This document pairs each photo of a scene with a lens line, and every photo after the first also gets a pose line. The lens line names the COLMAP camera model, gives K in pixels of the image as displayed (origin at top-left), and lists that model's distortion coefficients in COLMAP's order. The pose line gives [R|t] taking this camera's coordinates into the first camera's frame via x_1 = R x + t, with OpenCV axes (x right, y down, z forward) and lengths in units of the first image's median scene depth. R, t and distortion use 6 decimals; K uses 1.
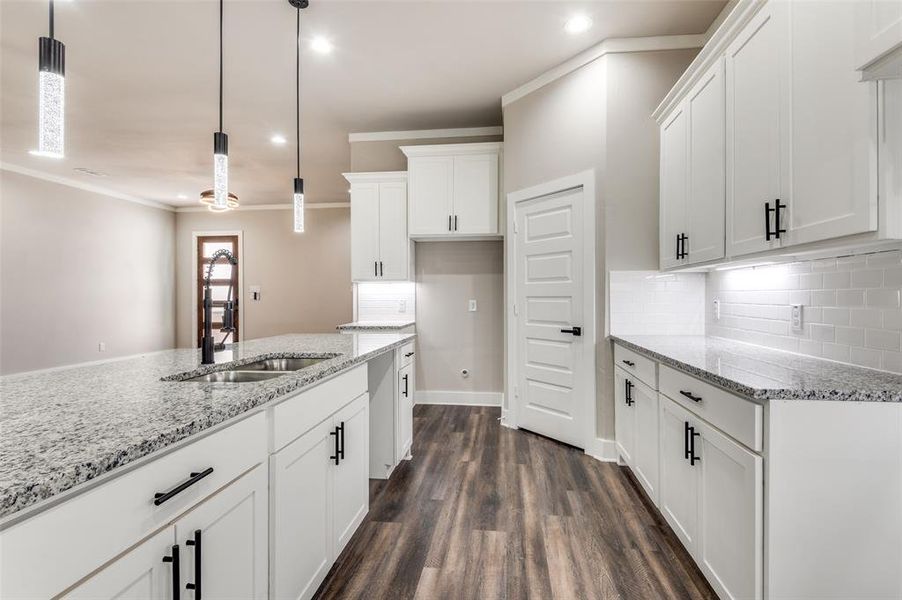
lens RADIAL K [[421.2, 0, 456.4], [0, 421.2, 297.3], [0, 0, 1]] dist [0.020071, -0.021735]
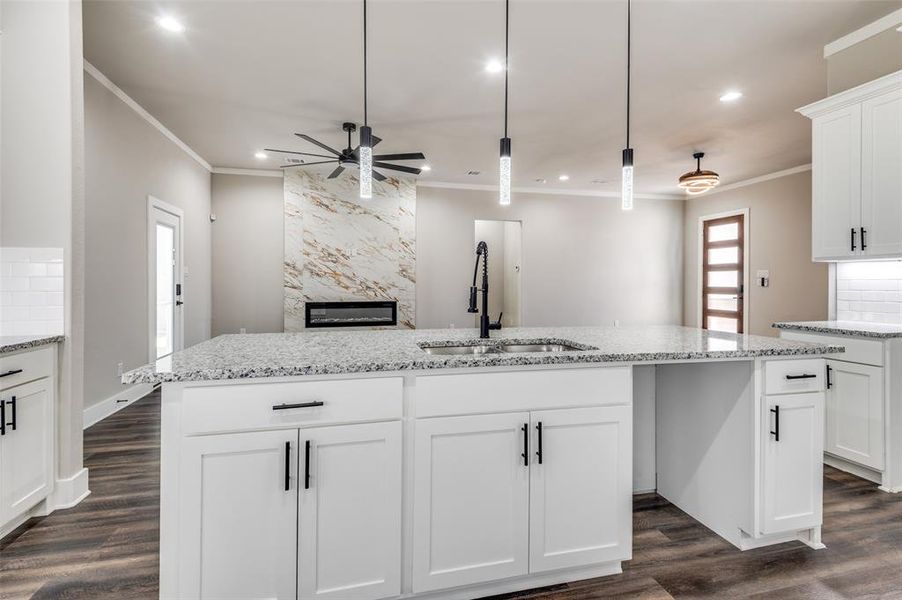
lens RADIAL K [[417.6, 0, 448.8], [0, 417.6, 284.3], [0, 0, 1]] dist [0.033327, -0.020494]
pose [[0.349332, 0.008563, -0.936960, 0.195674], [-0.005940, 0.999958, 0.006924, -0.000600], [0.936980, 0.003147, 0.349368, 0.202642]]
